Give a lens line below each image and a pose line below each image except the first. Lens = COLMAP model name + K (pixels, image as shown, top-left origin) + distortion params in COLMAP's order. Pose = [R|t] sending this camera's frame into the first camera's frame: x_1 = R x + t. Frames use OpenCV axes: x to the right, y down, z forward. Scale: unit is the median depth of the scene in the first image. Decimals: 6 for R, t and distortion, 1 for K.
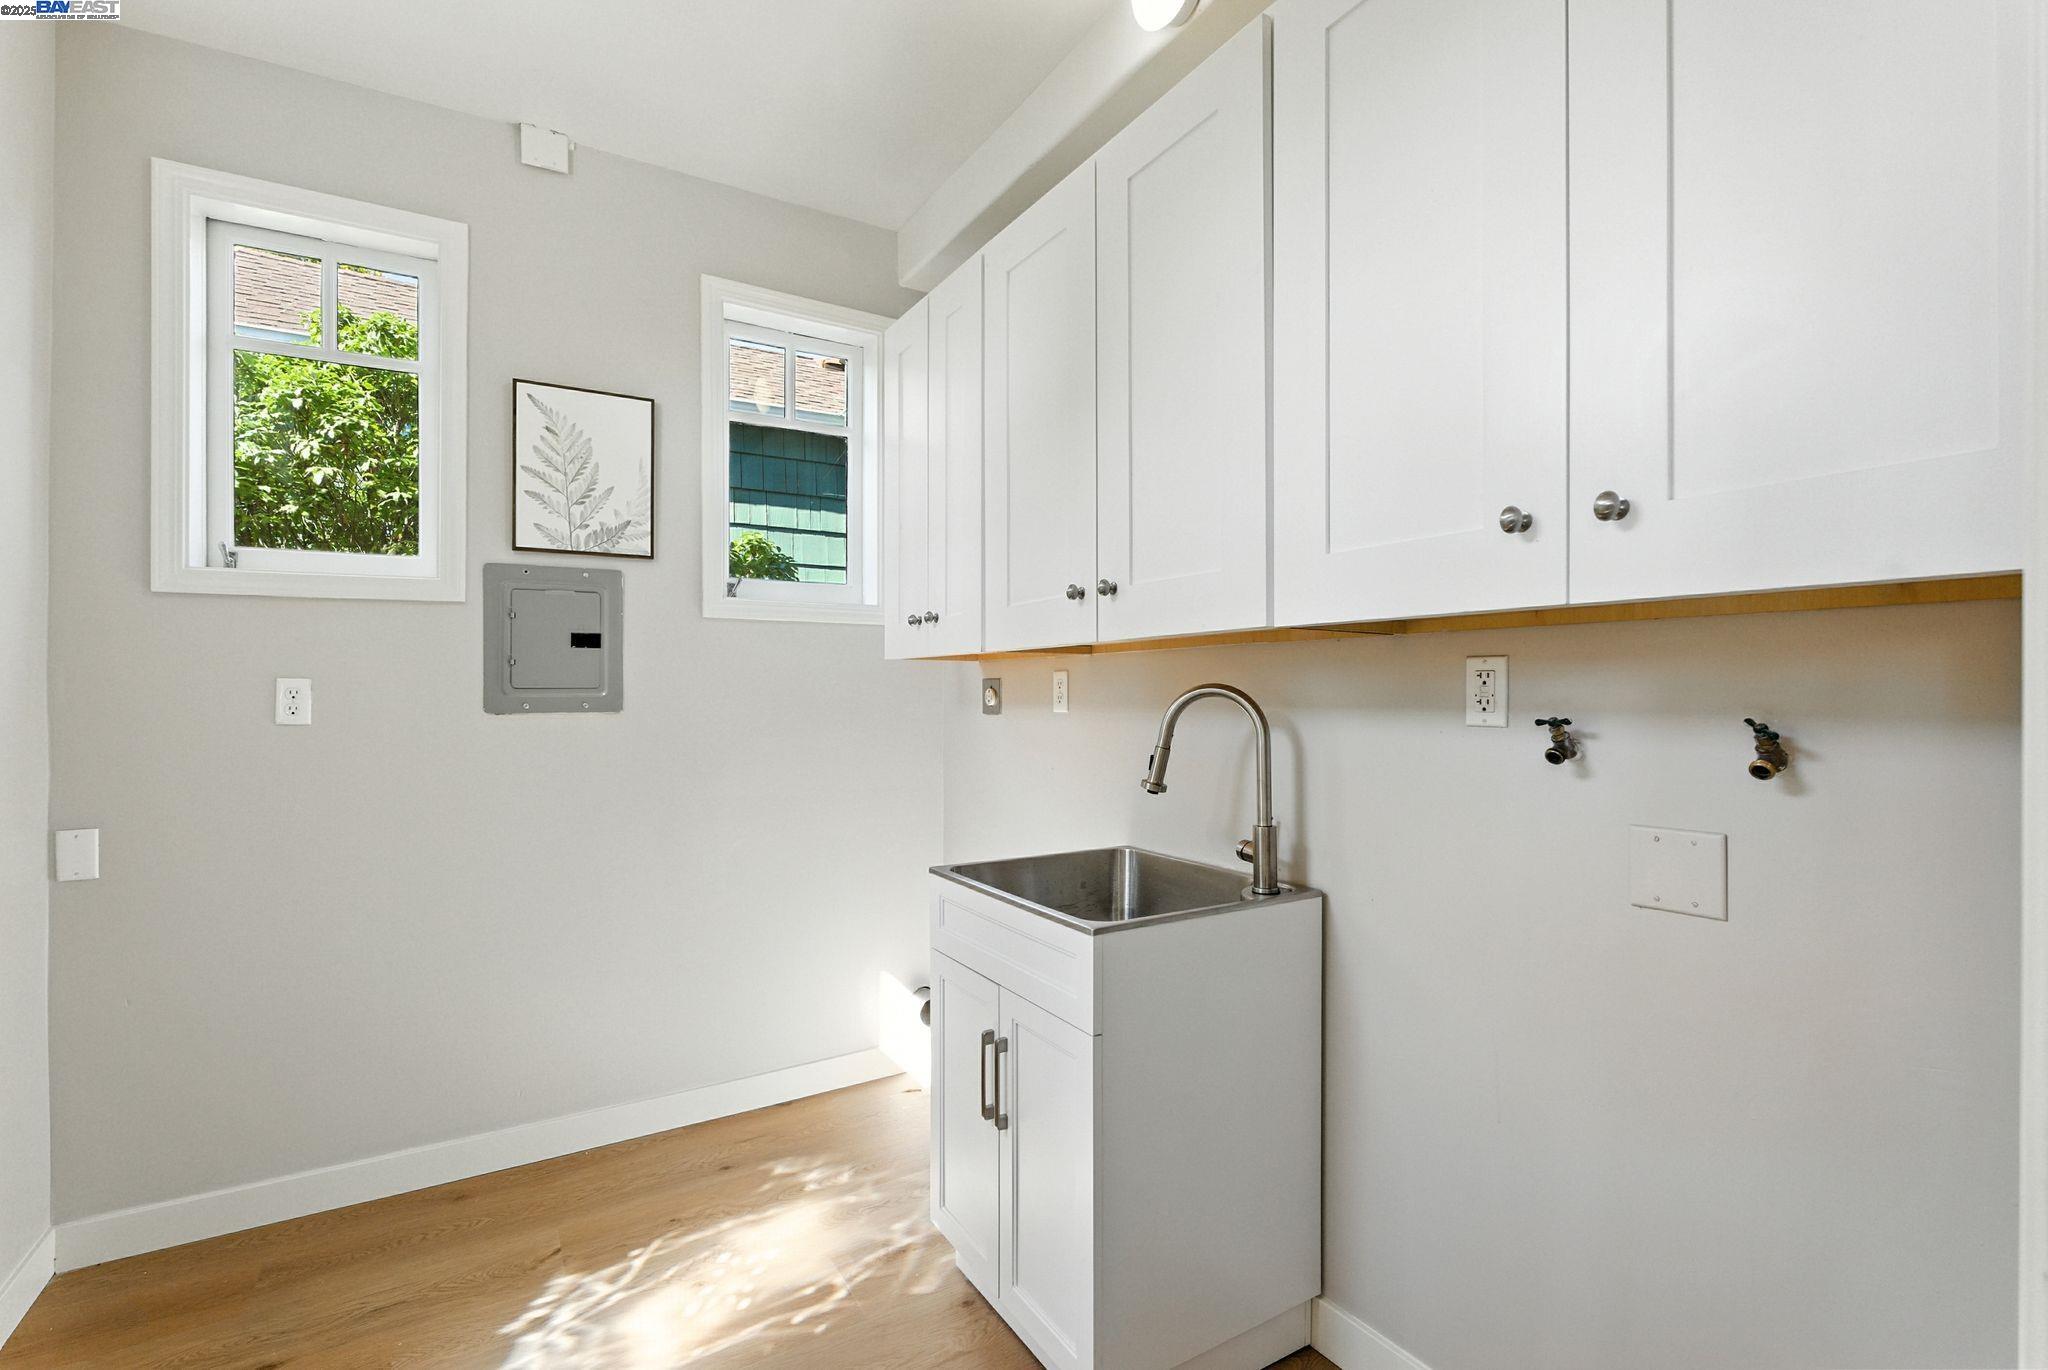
lens RADIAL K [[909.9, 0, 1019.8], [0, 909.9, 686.9], [0, 0, 1]] dist [-0.012530, 0.004735]
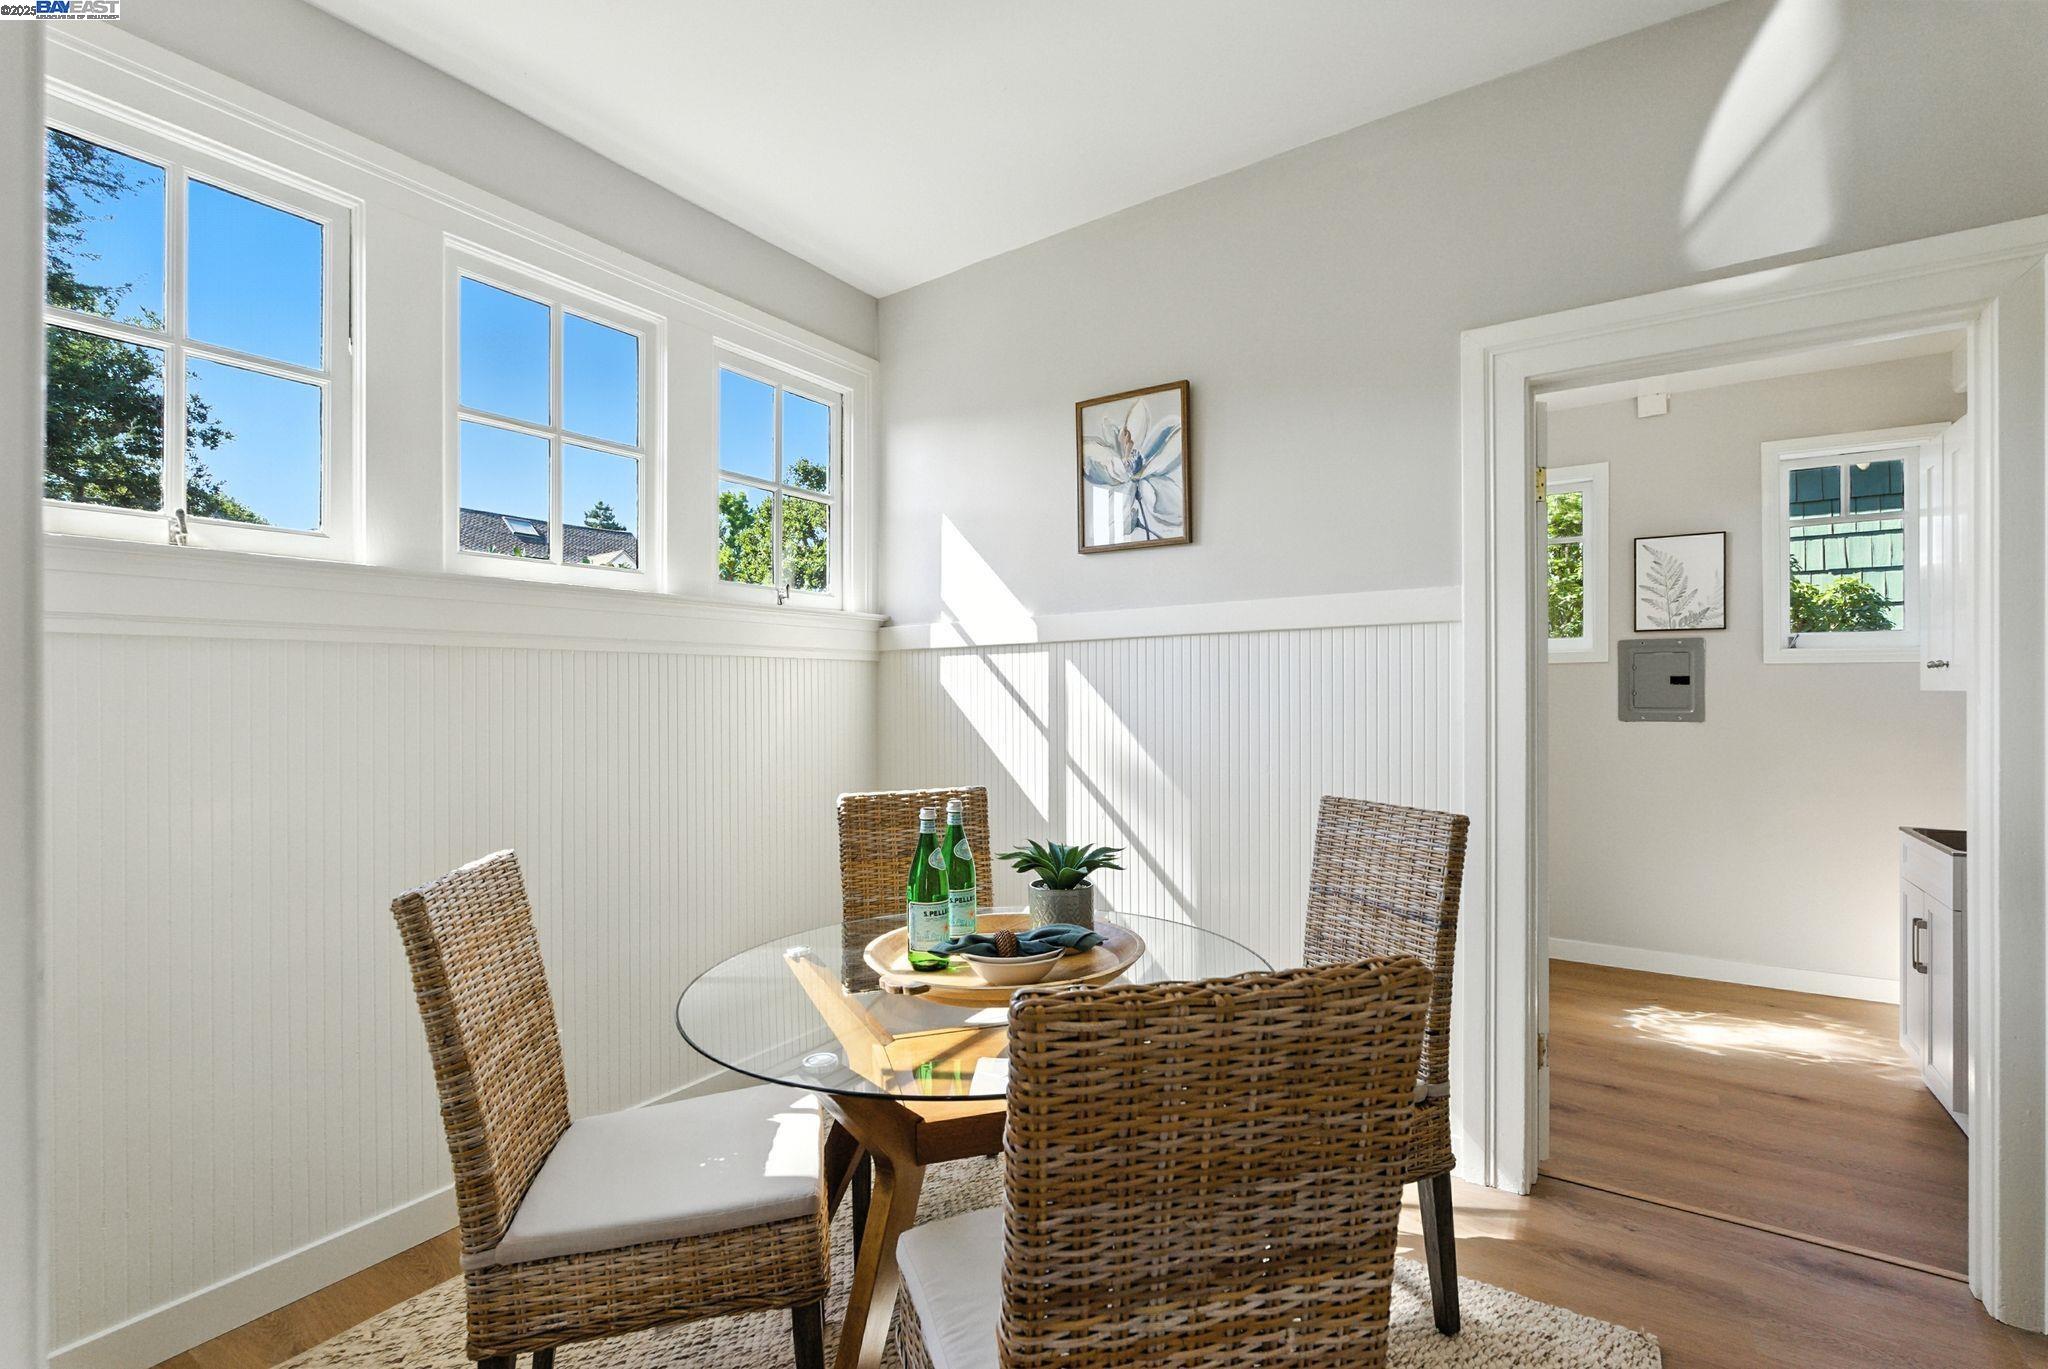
lens RADIAL K [[909.9, 0, 1018.2], [0, 909.9, 683.2], [0, 0, 1]] dist [-0.012530, 0.004735]
pose [[0.424711, -0.002638, -0.905325, 0.553275], [0.002704, 0.999995, -0.001646, -0.046508], [0.905325, -0.001749, 0.424716, -0.882438]]
